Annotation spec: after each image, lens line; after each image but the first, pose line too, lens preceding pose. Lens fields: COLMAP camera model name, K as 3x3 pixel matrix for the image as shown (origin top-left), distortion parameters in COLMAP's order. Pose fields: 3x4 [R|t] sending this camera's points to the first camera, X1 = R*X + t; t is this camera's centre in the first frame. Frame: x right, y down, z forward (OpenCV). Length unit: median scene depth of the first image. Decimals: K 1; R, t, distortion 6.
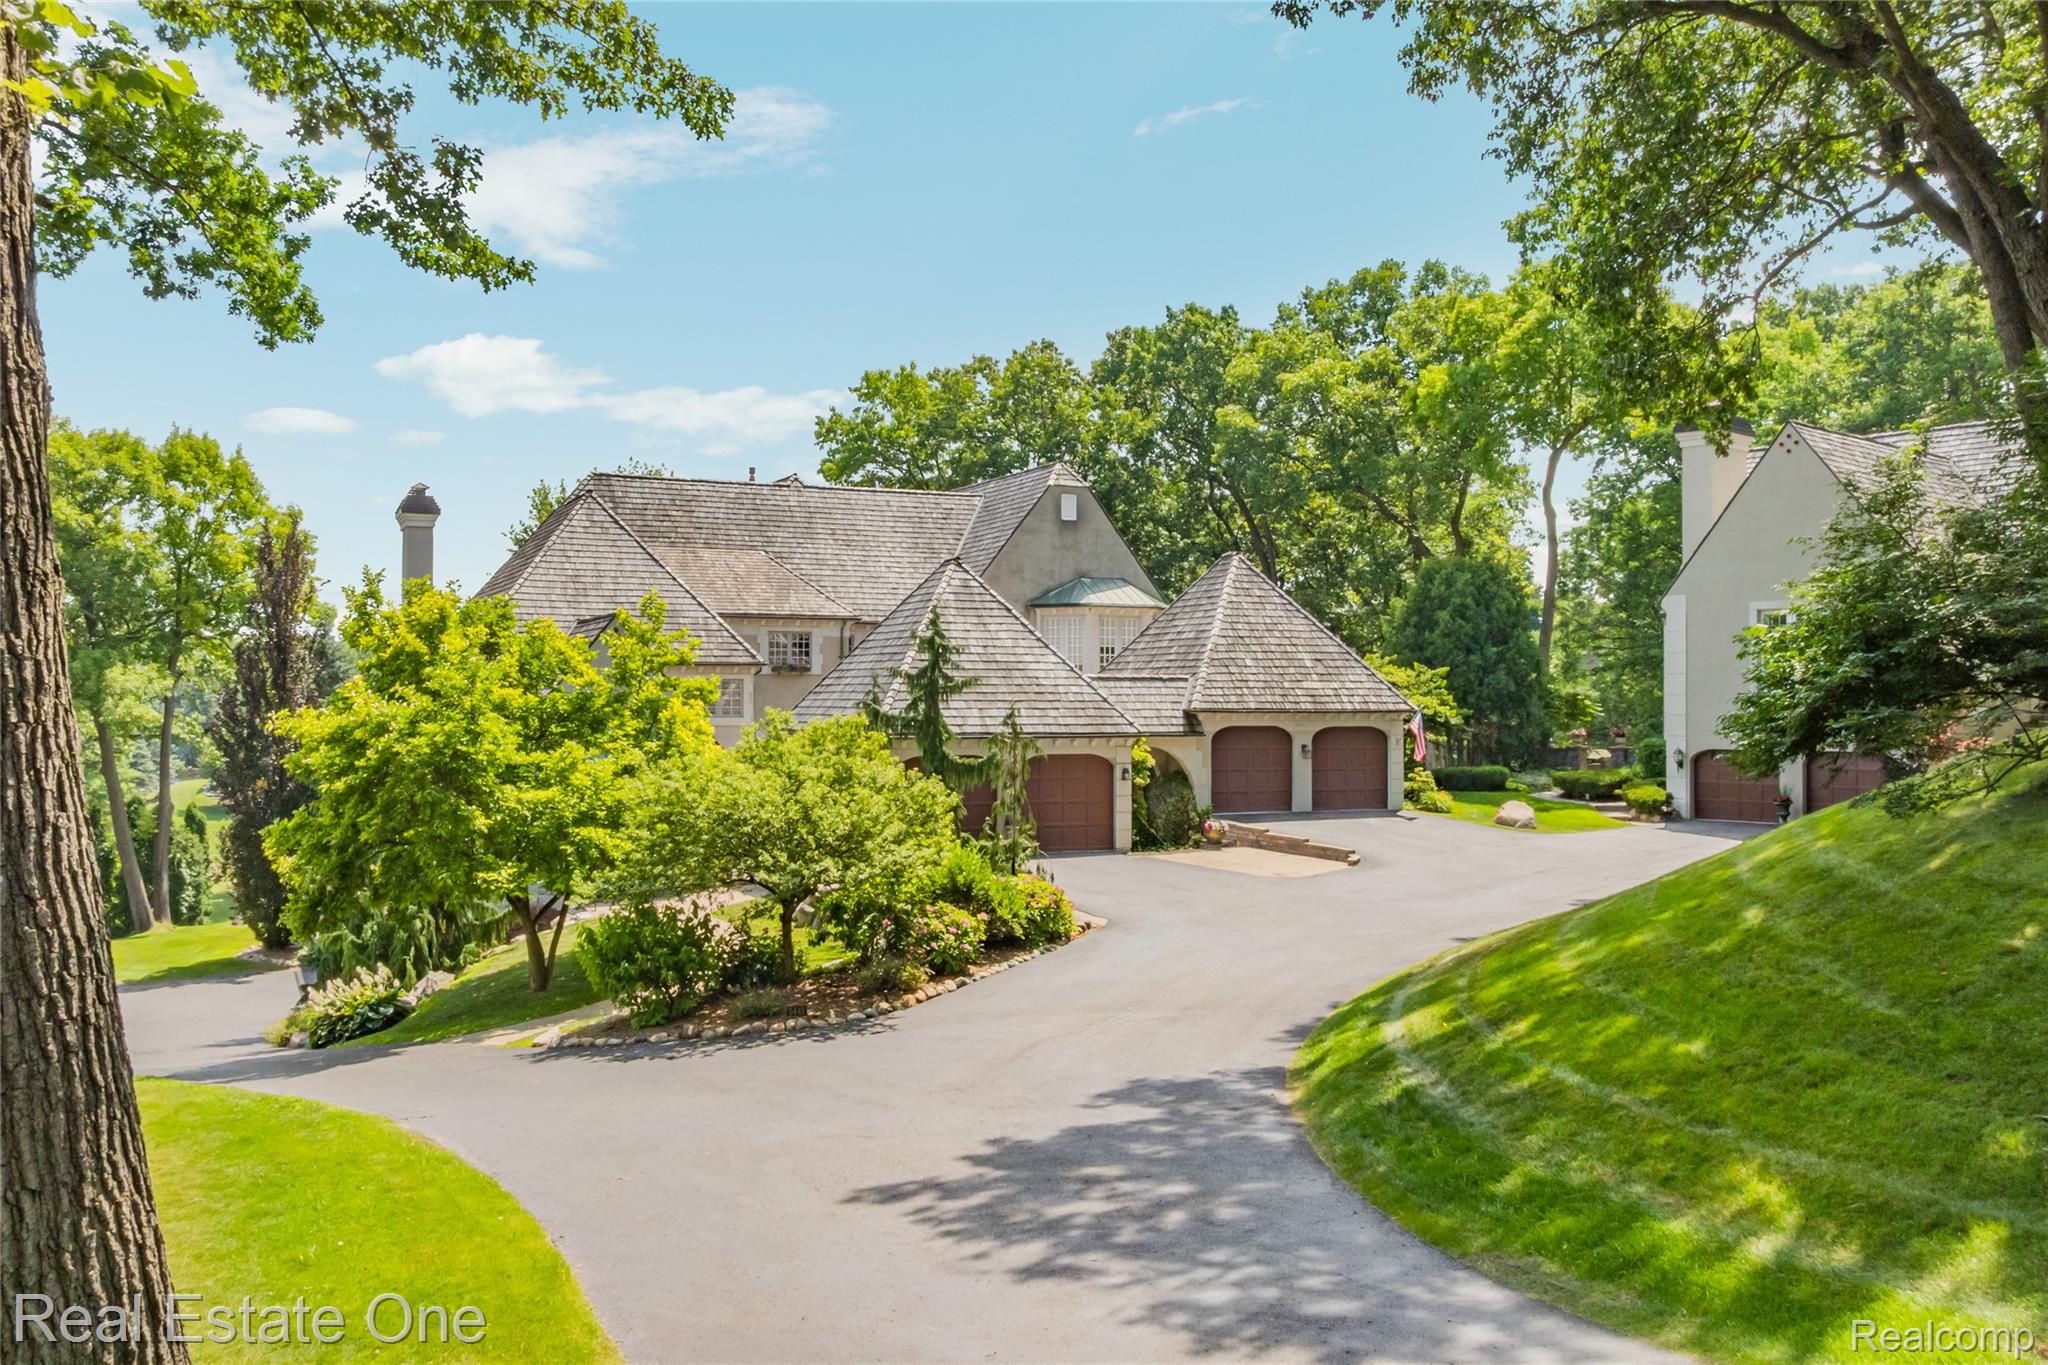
lens RADIAL K [[1710.8, 0, 1026.5], [0, 1710.8, 662.4], [0, 0, 1]] dist [-0.015761, -0.023479]
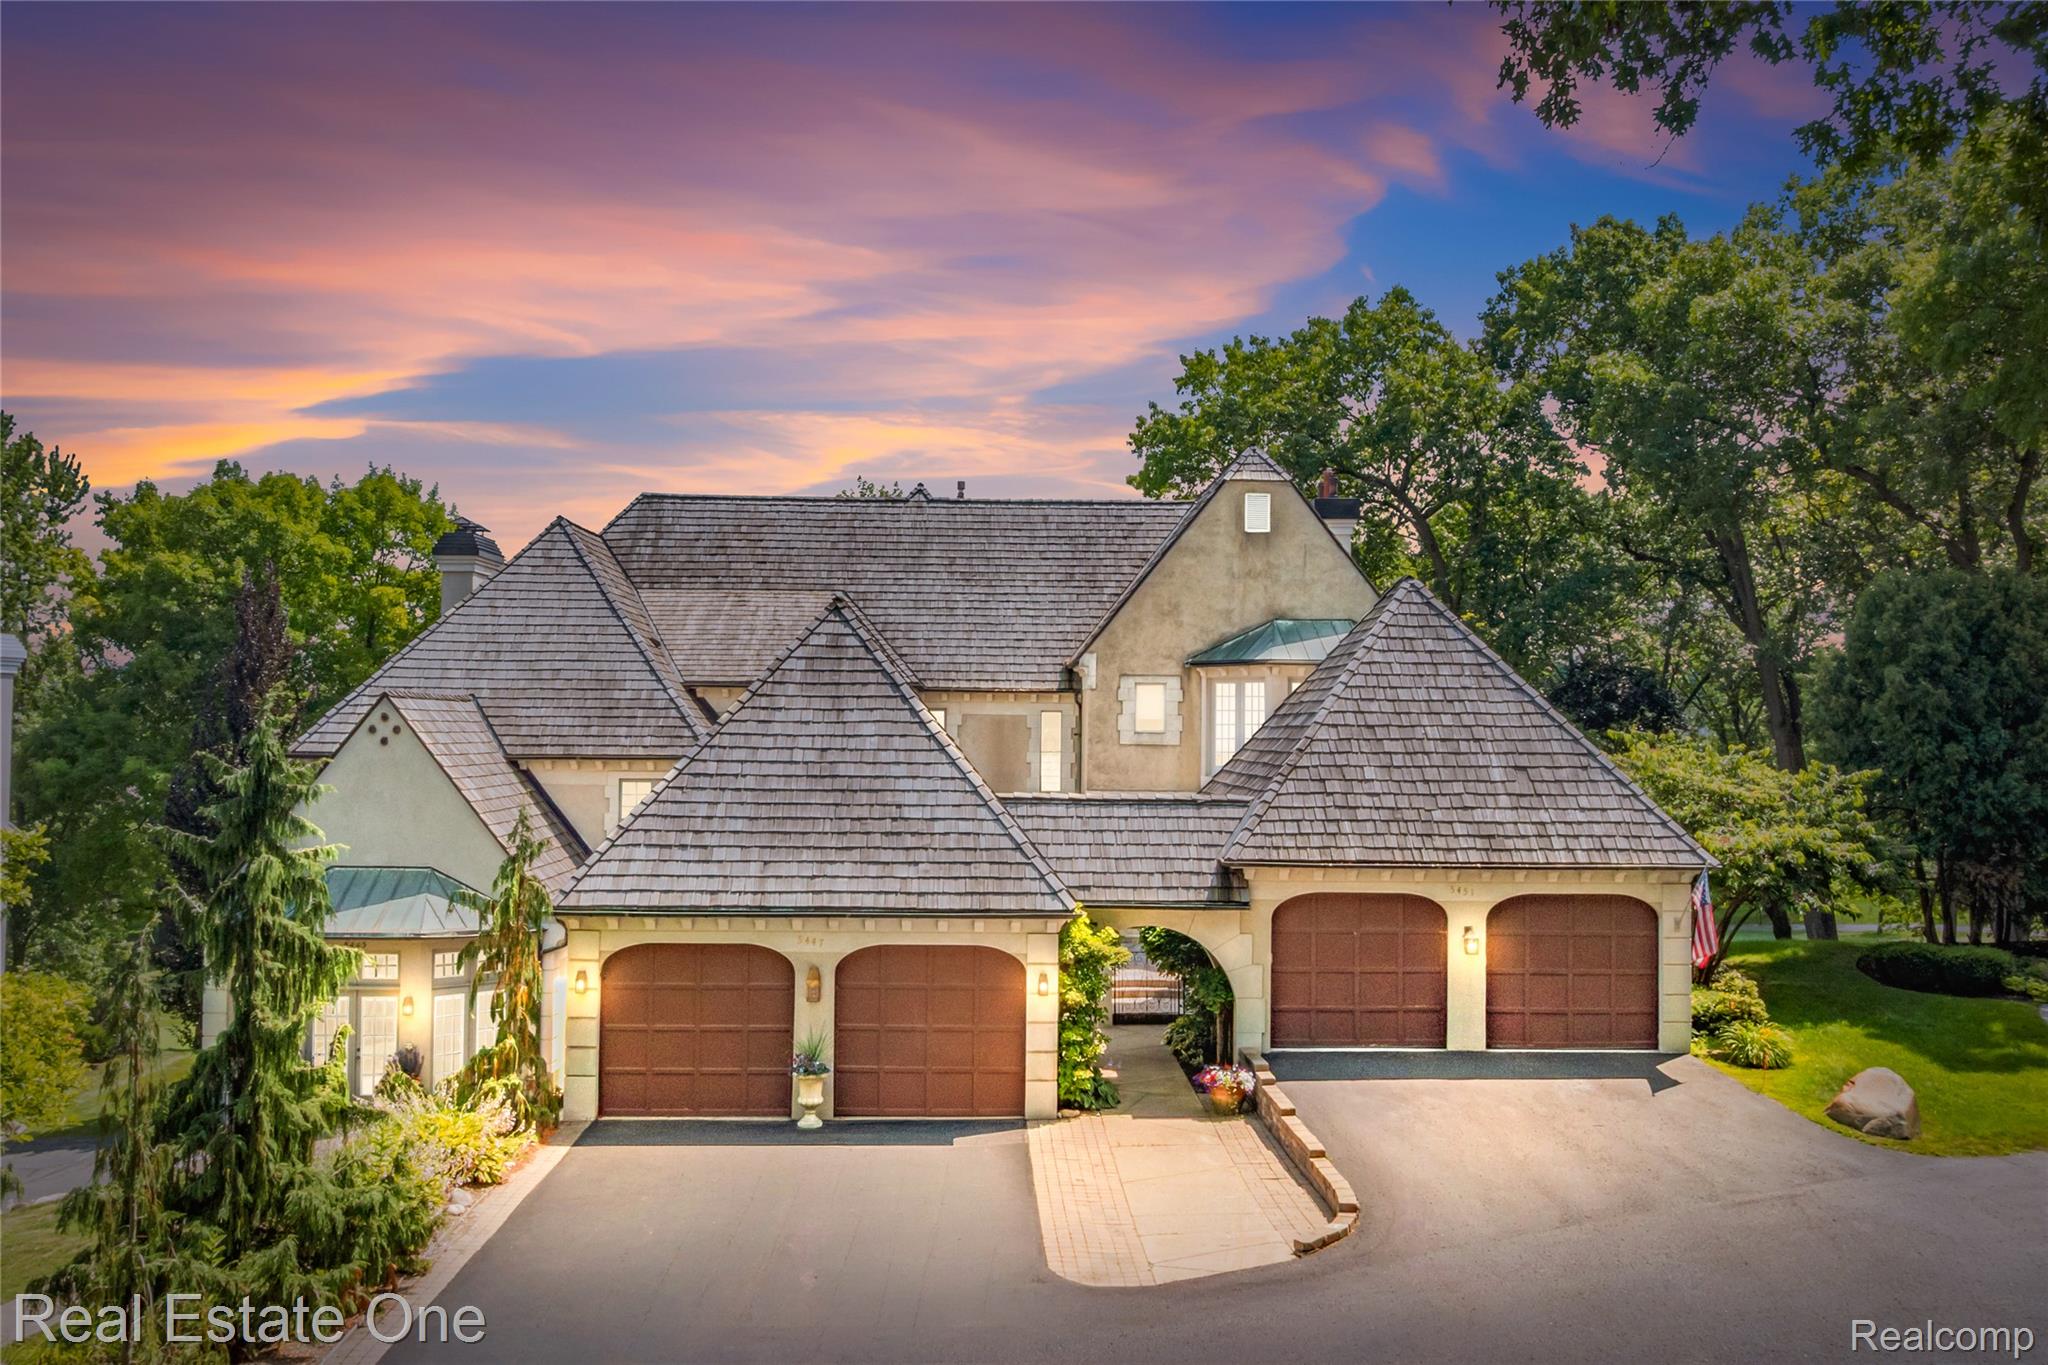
lens RADIAL K [[1710.8, 0, 1026.5], [0, 1710.8, 662.4], [0, 0, 1]] dist [-0.015761, -0.023479]
pose [[0.918240, -0.008292, -0.395939, 0.202717], [0.000760, 0.999816, -0.019177, -0.020822], [0.396025, 0.017308, 0.918077, 0.362873]]
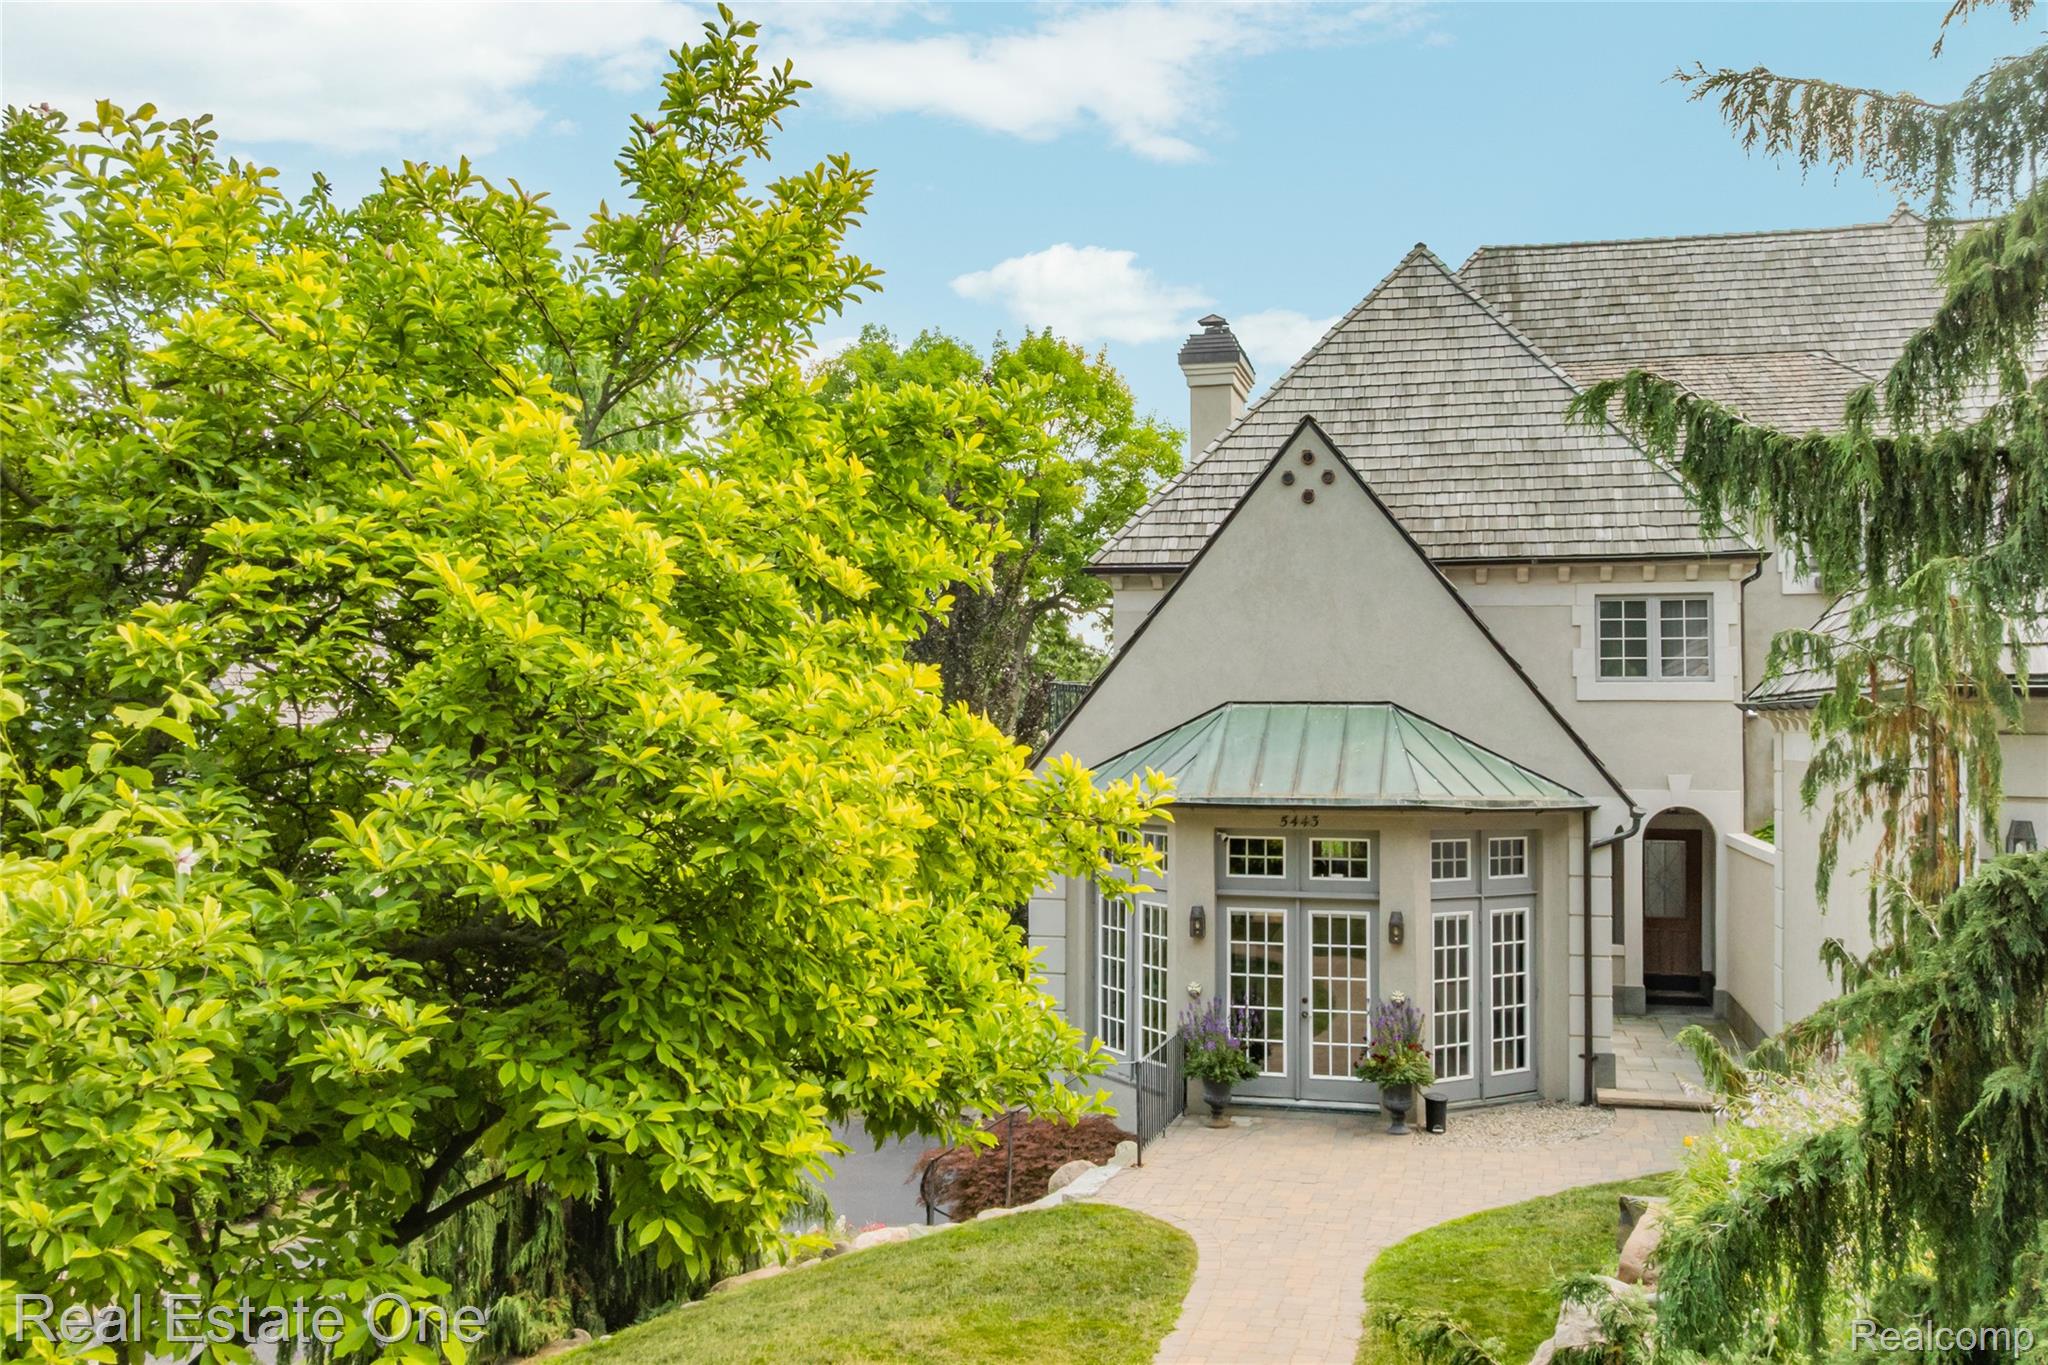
lens RADIAL K [[1710.8, 0, 1026.5], [0, 1710.8, 662.4], [0, 0, 1]] dist [-0.015761, -0.023479]
pose [[0.767806, -0.022129, -0.640300, -0.020719], [0.010613, 0.999705, -0.021824, 0.030221], [0.640595, 0.009961, 0.767815, 0.486217]]
